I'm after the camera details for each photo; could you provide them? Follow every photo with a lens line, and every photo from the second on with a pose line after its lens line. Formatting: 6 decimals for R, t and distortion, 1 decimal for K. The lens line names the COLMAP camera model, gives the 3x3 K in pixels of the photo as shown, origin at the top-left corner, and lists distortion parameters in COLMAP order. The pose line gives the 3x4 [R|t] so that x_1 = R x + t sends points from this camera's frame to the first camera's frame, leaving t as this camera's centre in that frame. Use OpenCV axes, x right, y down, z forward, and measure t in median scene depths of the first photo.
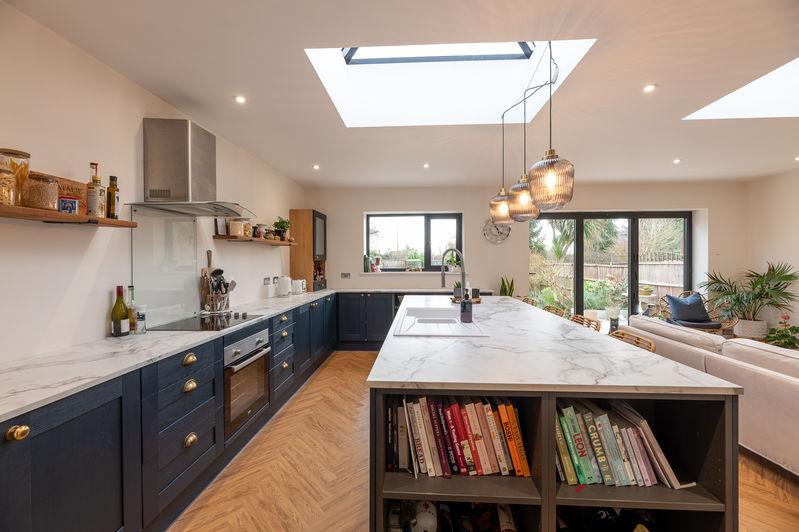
lens RADIAL K [[326.9, 0, 399.5], [0, 326.9, 266.0], [0, 0, 1]] dist [-0.001330, -0.000197]
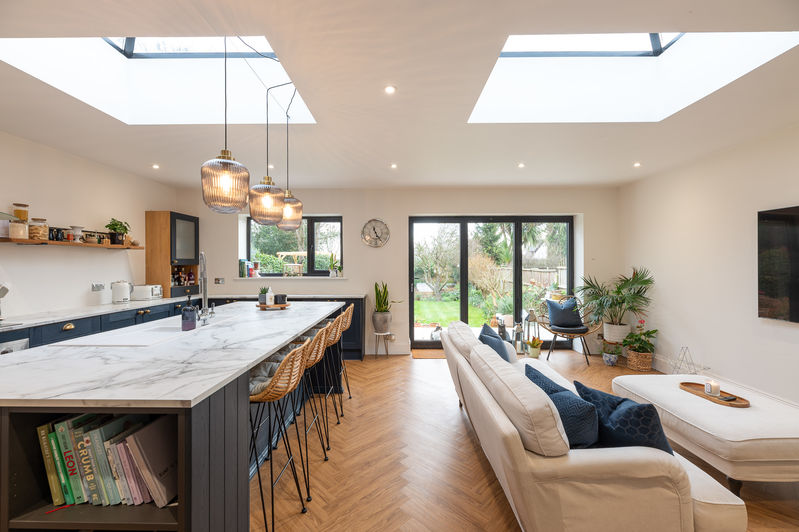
lens RADIAL K [[337.4, 0, 399.5], [0, 337.4, 266.0], [0, 0, 1]] dist [-0.001684, -0.000557]
pose [[0.998911, 0.000191, 0.046663, 0.373221], [0.000390, 0.999923, -0.012438, -0.001351], [-0.046661, 0.012442, 0.998833, -0.004492]]
